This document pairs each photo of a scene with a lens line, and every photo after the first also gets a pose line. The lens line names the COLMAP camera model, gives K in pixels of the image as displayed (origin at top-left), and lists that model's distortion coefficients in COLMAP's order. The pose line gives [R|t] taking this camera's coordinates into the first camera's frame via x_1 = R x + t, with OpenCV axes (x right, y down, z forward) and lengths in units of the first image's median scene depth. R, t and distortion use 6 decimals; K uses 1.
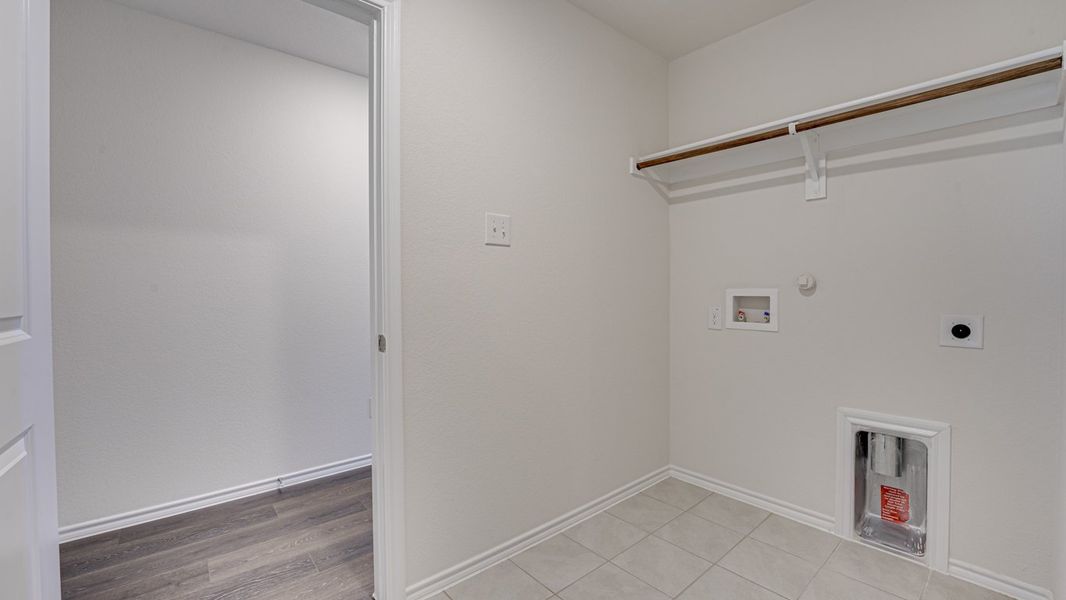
lens RADIAL K [[440.2, 0, 537.6], [0, 440.2, 298.7], [0, 0, 1]] dist [-0.026380, 0.001982]
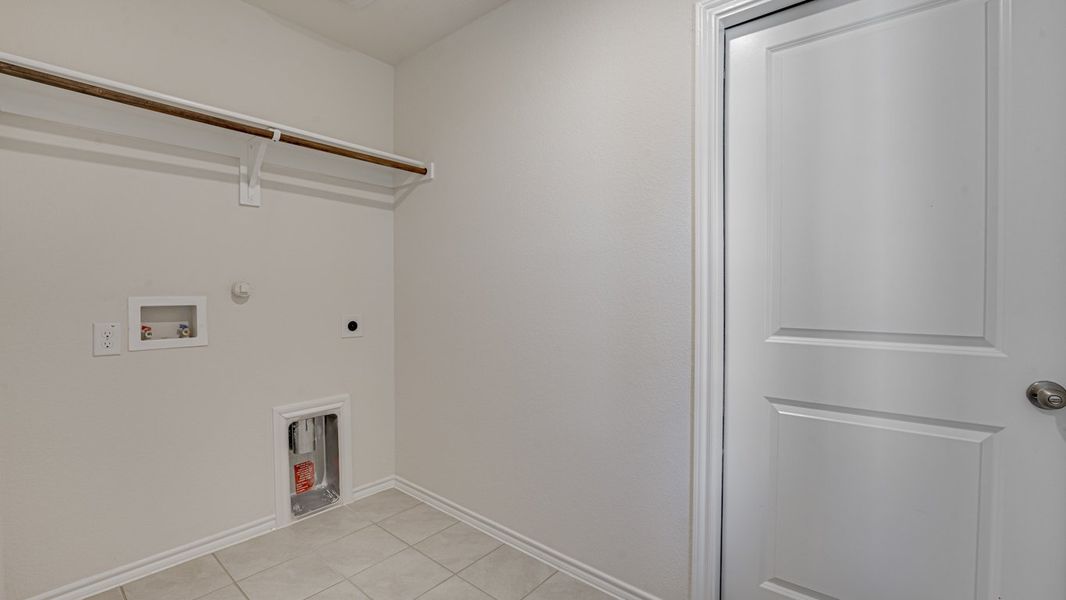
lens RADIAL K [[440.2, 0, 537.2], [0, 440.2, 301.2], [0, 0, 1]] dist [-0.026380, 0.001982]
pose [[-0.154202, -0.013959, 0.987941, -0.440678], [0.022187, 0.999599, 0.017587, -0.014811], [-0.987790, 0.024631, -0.153831, 0.512090]]
